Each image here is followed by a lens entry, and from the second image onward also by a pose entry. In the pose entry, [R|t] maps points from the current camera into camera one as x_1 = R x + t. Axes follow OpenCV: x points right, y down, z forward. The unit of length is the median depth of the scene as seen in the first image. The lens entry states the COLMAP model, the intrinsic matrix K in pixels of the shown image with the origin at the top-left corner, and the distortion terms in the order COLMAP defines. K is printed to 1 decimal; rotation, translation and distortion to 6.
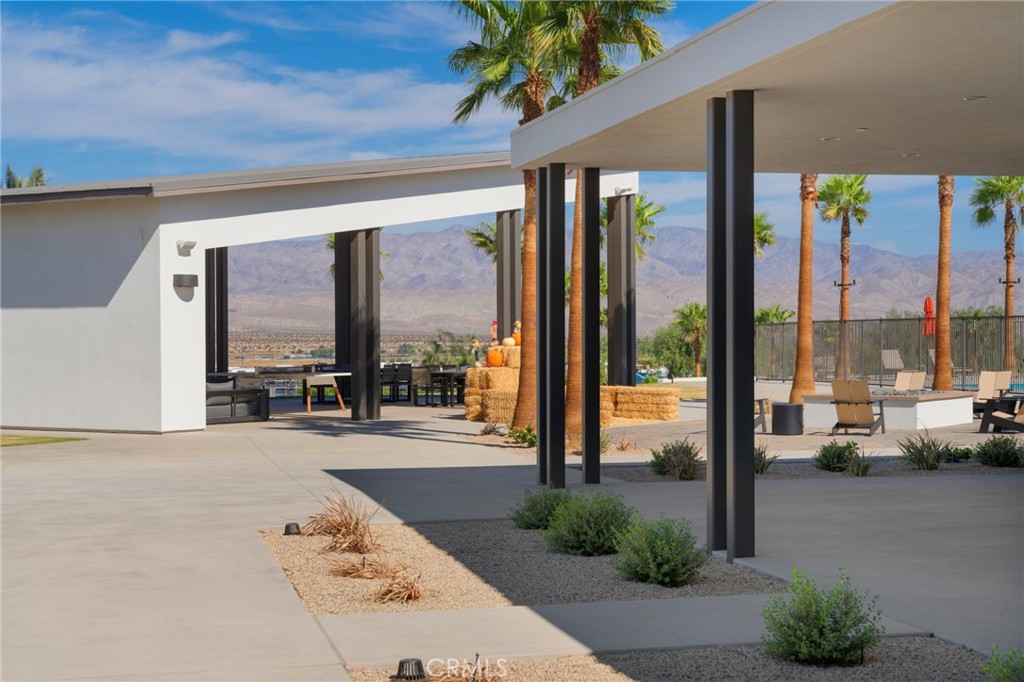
lens RADIAL K [[1885.4, 0, 512.8], [0, 1885.4, 341.5], [0, 0, 1]] dist [0.099603, 0.000000]
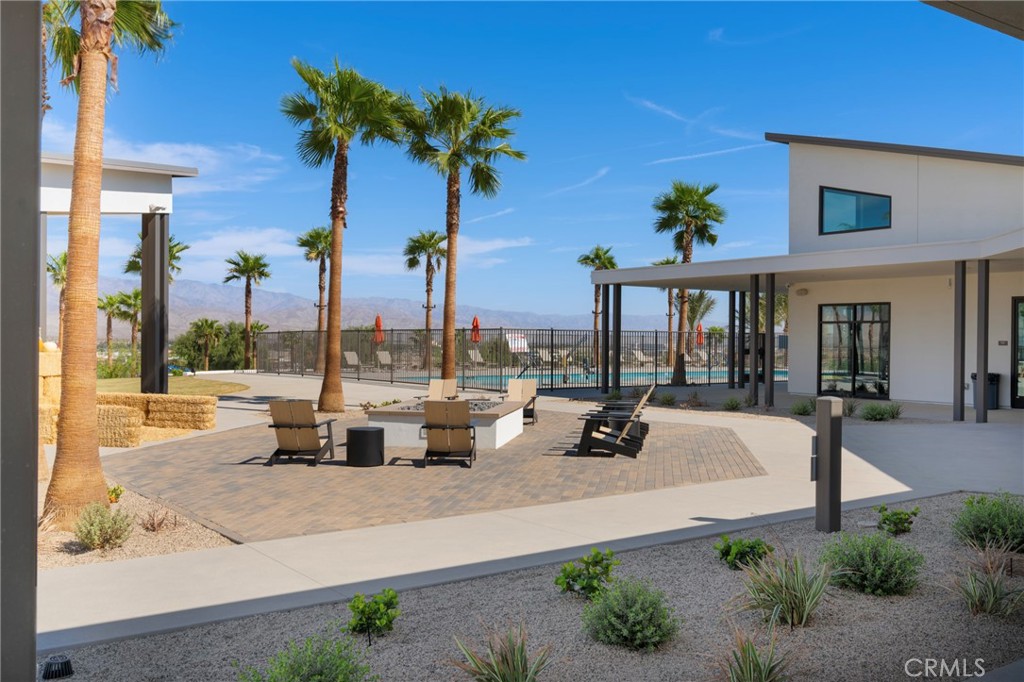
lens RADIAL K [[953.3, 0, 545.2], [0, 953.3, 347.6], [0, 0, 1]] dist [-0.039724, 0.000000]
pose [[0.900894, 0.008784, 0.433950, 0.016479], [-0.010803, 0.999939, 0.002185, -0.001920], [-0.433904, -0.006656, 0.900934, 0.283924]]
